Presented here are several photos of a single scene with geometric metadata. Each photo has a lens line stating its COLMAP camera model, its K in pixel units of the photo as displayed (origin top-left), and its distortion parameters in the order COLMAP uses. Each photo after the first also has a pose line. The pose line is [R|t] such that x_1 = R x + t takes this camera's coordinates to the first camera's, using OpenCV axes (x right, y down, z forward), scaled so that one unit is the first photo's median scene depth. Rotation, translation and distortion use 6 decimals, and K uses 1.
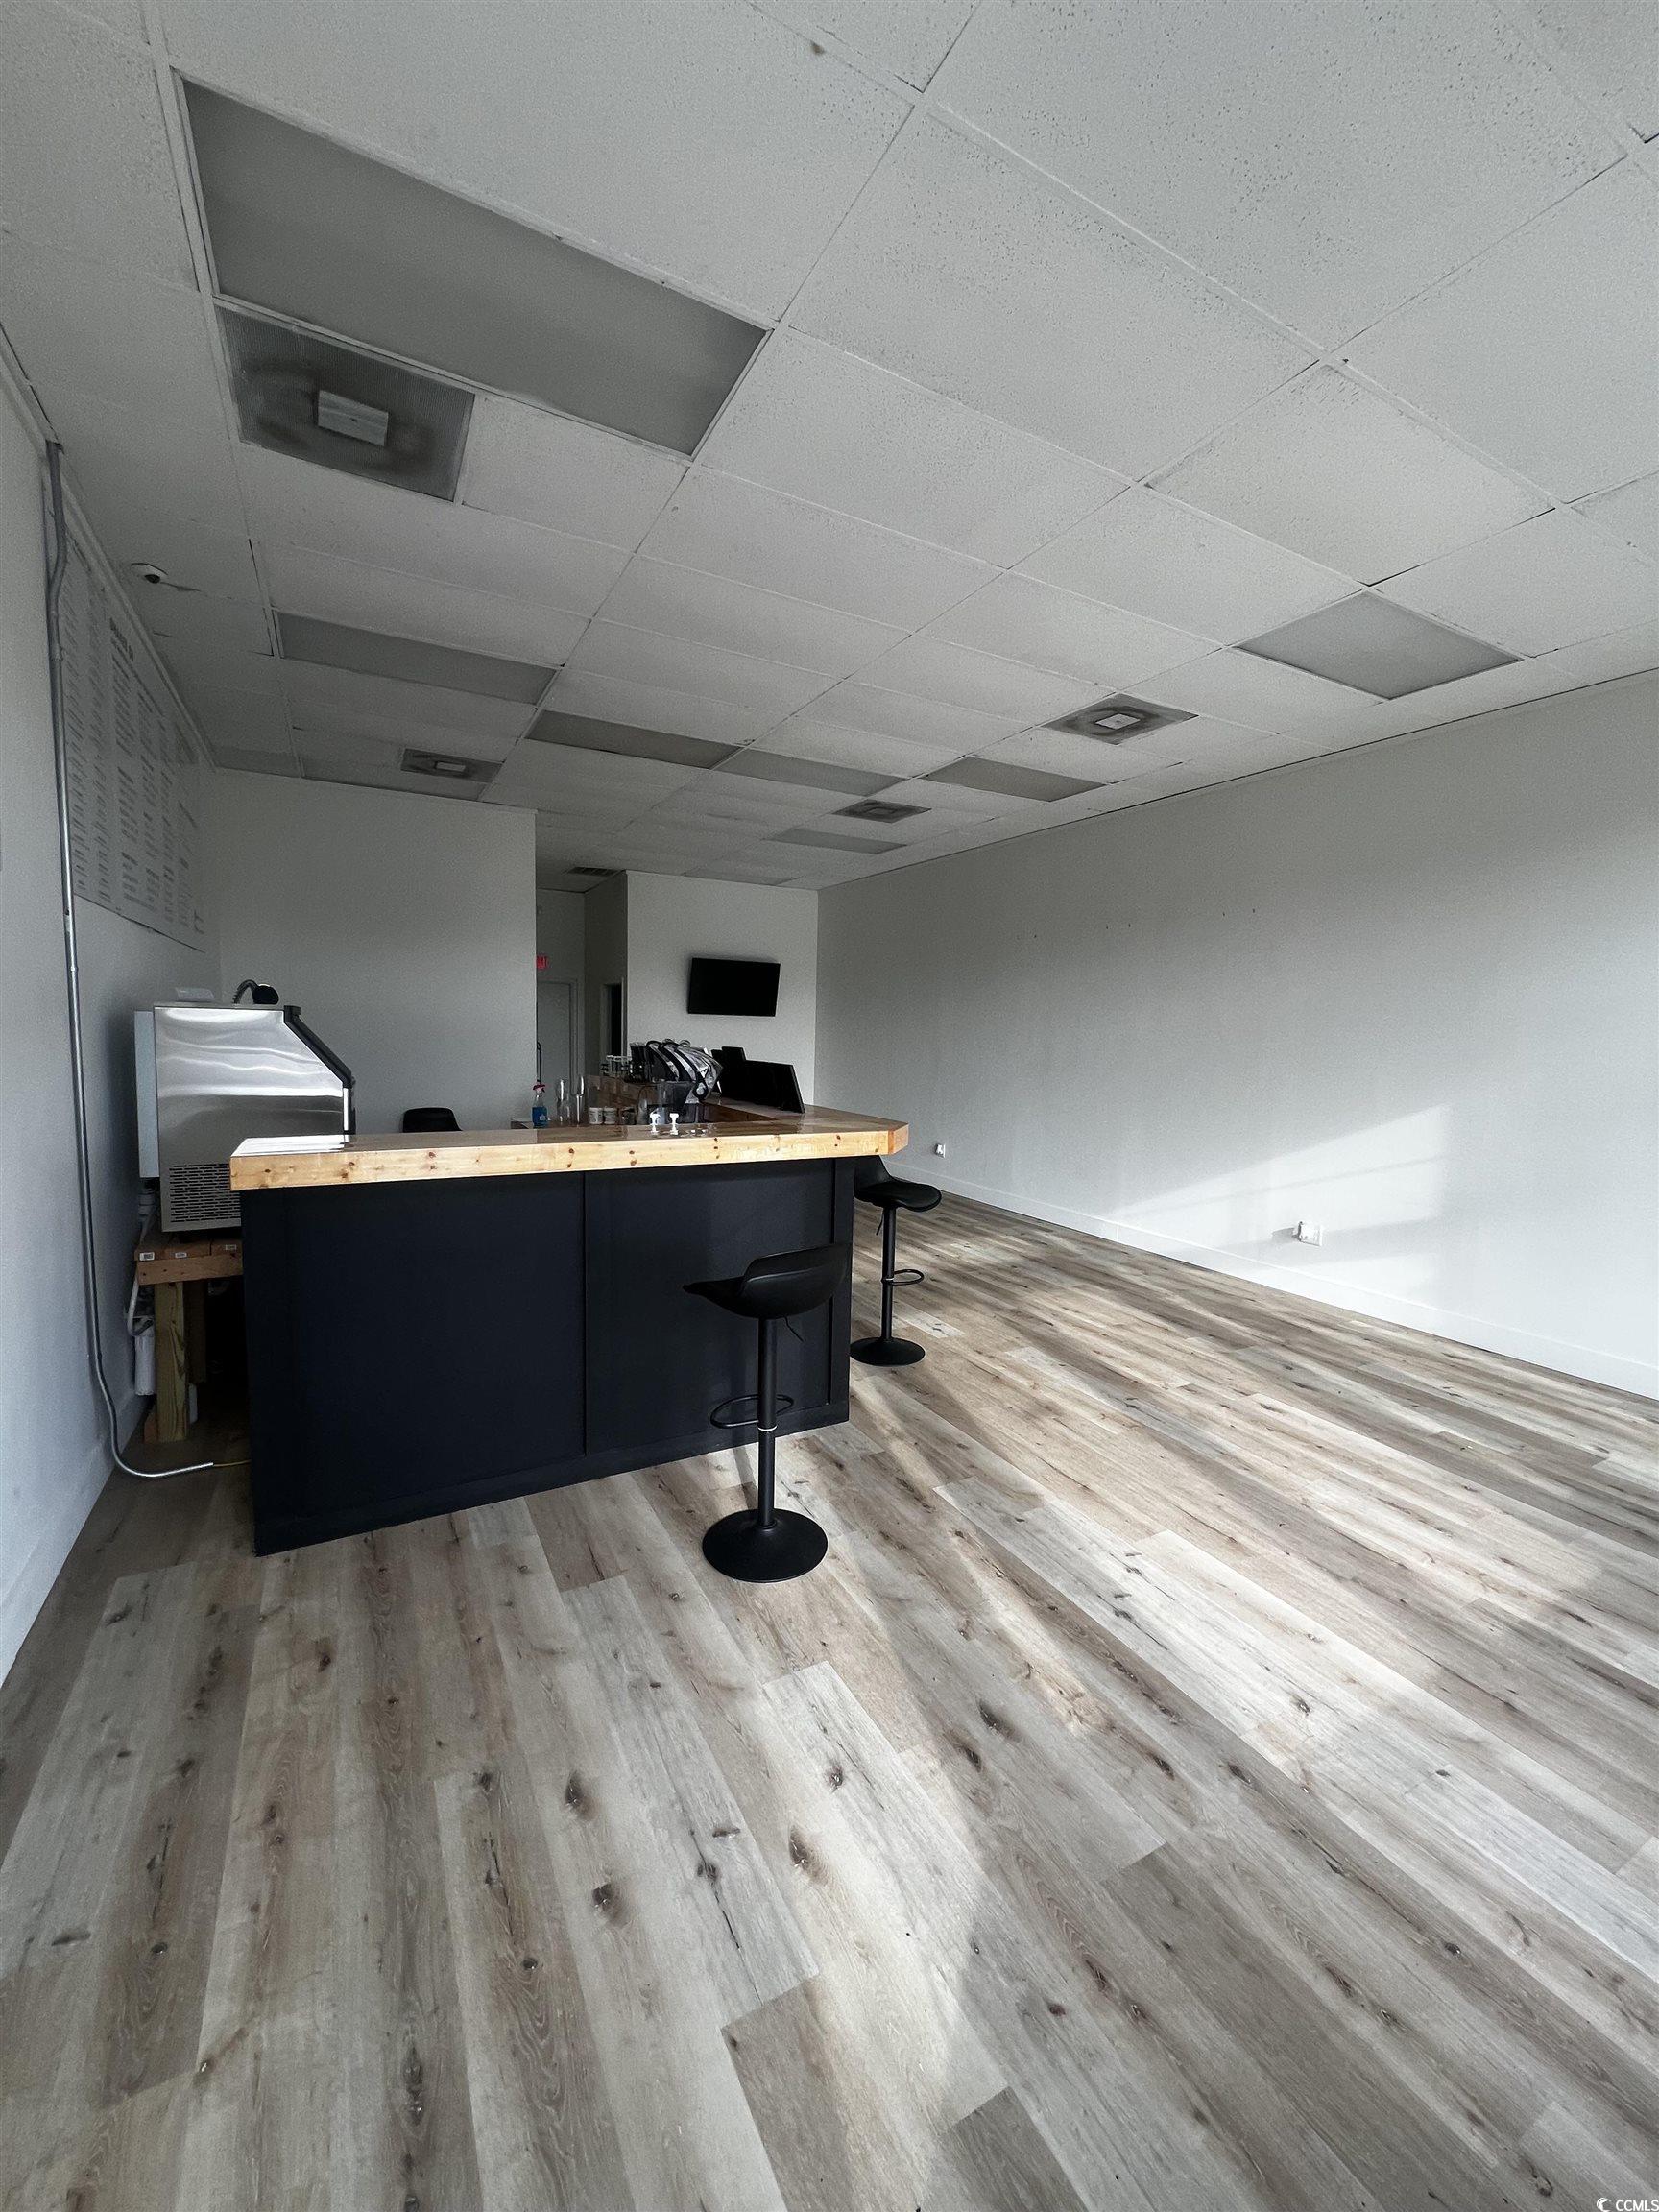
lens RADIAL K [[882.9, 0, 834.4], [0, 882.9, 1108.0], [0, 0, 1]] dist [0.000607, -0.000477]
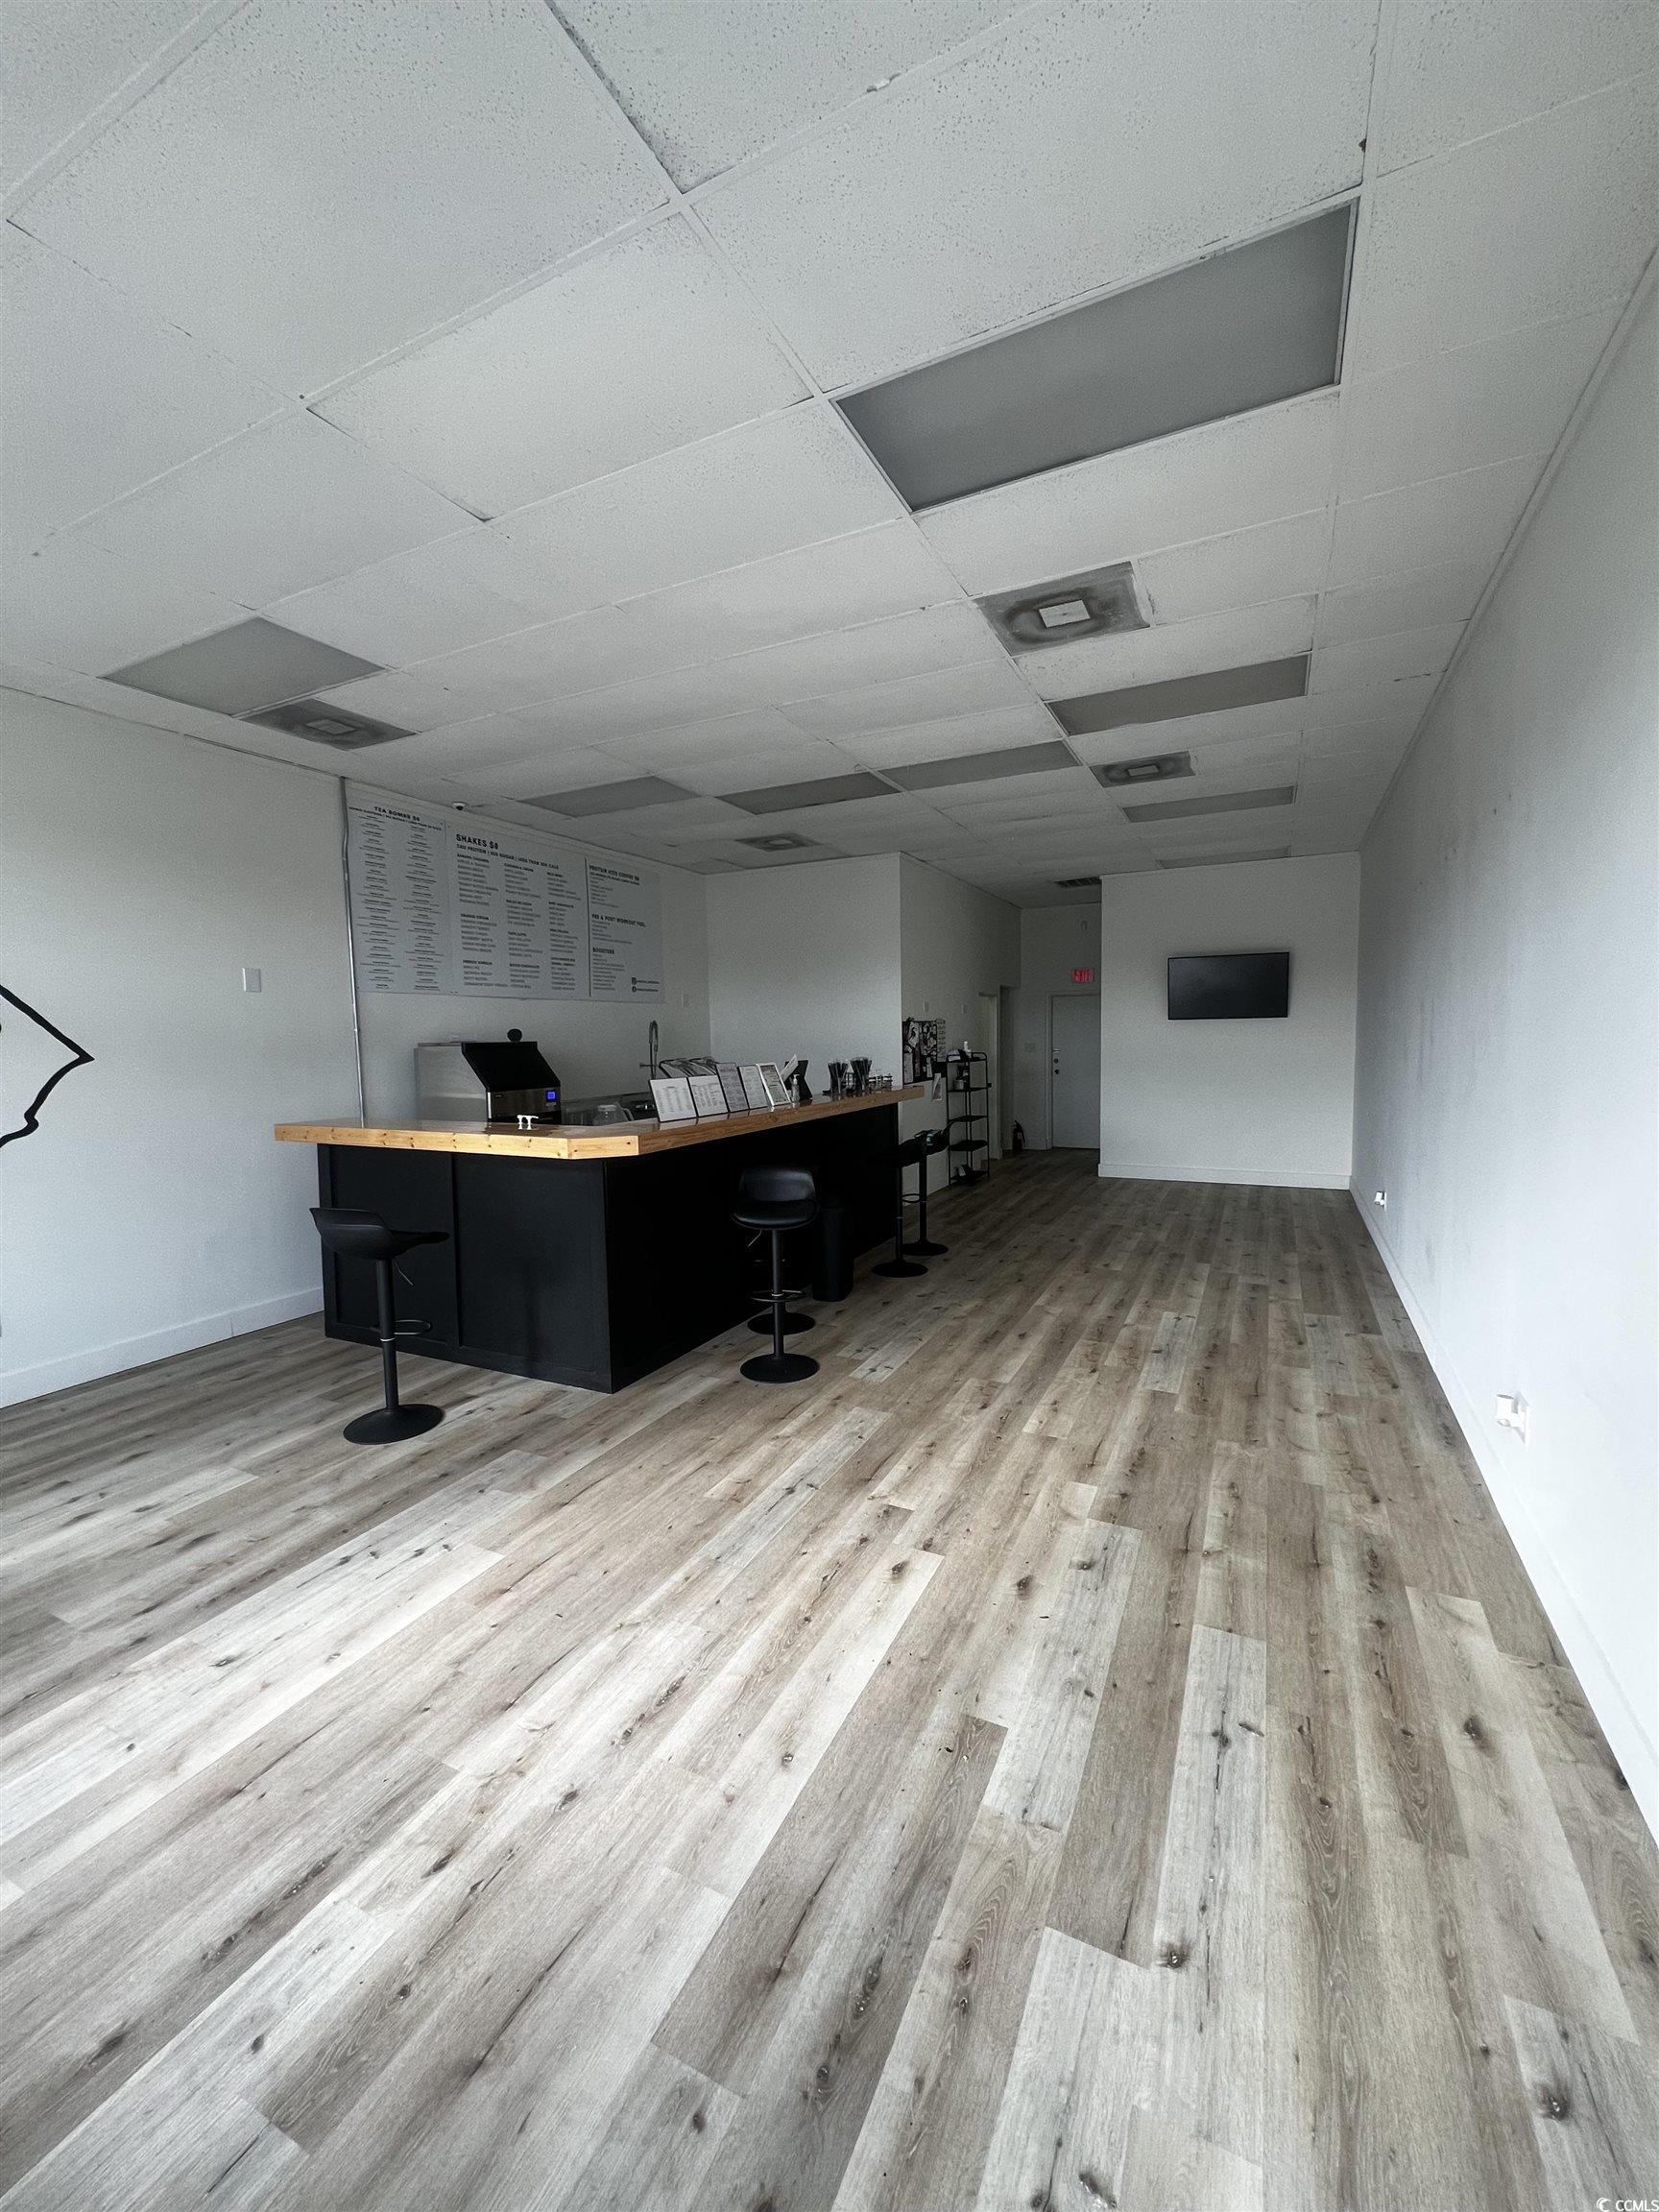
lens RADIAL K [[882.9, 0, 832.5], [0, 882.9, 1108.5], [0, 0, 1]] dist [0.000607, -0.000477]
pose [[0.568430, 0.034825, -0.821994, 1.298277], [-0.041873, 0.999034, 0.013369, -0.046485], [0.821665, 0.026820, 0.569339, 0.683847]]
